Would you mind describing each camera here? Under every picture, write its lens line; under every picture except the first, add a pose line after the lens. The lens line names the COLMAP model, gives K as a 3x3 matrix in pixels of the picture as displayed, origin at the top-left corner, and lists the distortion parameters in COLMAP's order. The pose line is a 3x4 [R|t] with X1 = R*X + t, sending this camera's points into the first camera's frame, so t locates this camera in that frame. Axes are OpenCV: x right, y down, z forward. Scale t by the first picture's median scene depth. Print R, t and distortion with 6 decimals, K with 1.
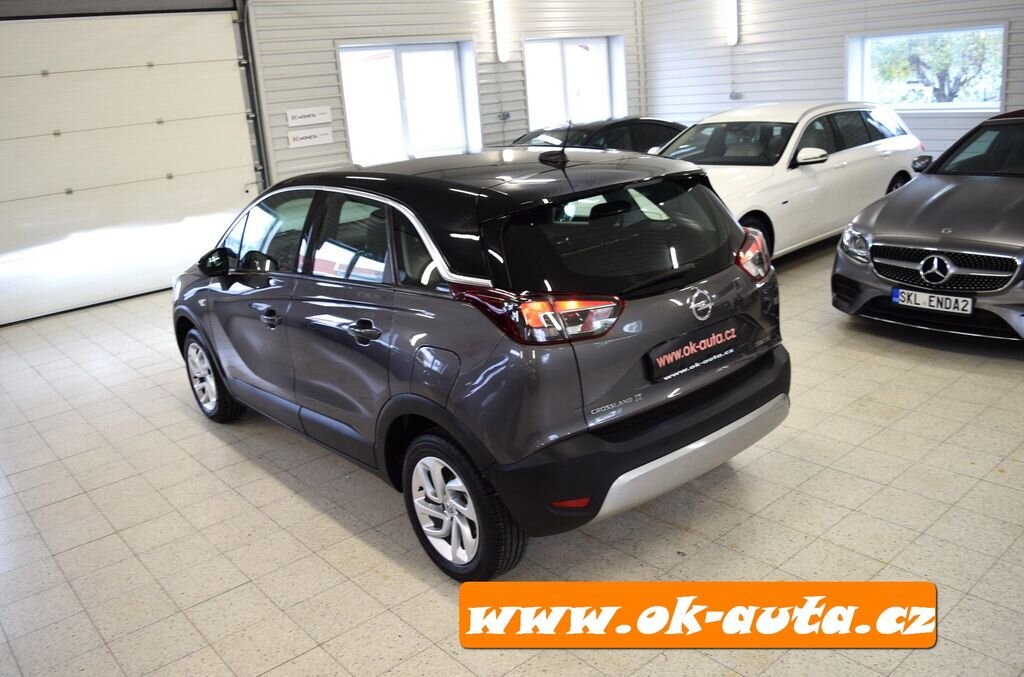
lens RADIAL K [[842.8, 0, 490.1], [0, 842.8, 332.6], [0, 0, 1]] dist [-0.083375, 0.004643]
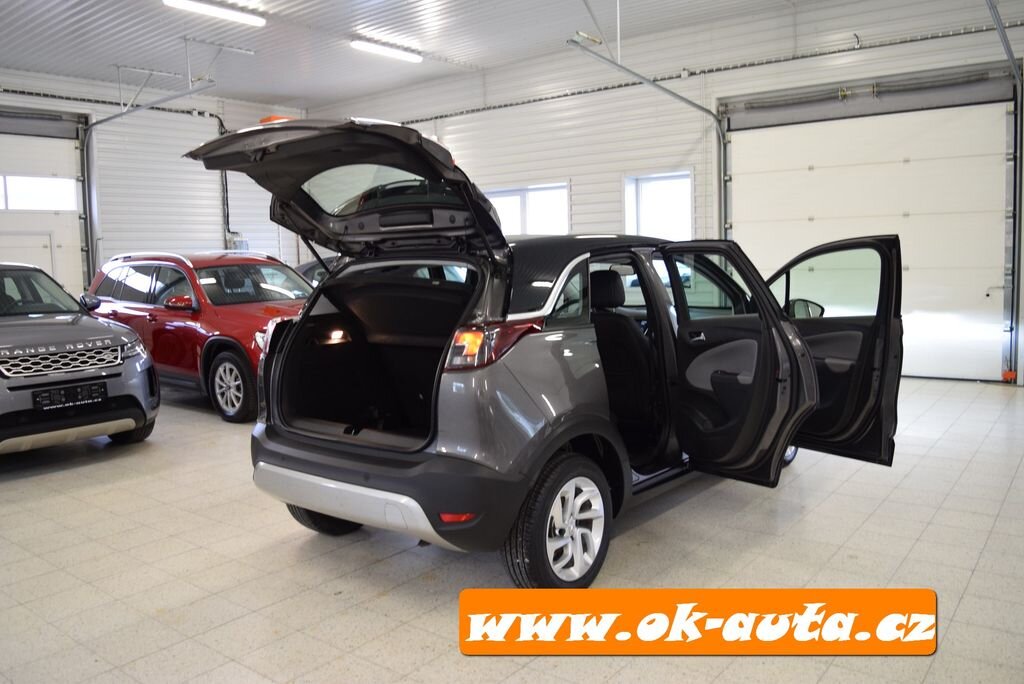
lens RADIAL K [[805.4, 0, 516.4], [0, 805.4, 339.7], [0, 0, 1]] dist [-0.087380, 0.012077]
pose [[0.224460, 0.175895, -0.958477, 0.806947], [-0.267433, 0.956930, 0.112982, -0.153913], [0.937069, 0.230968, 0.261833, 0.574098]]
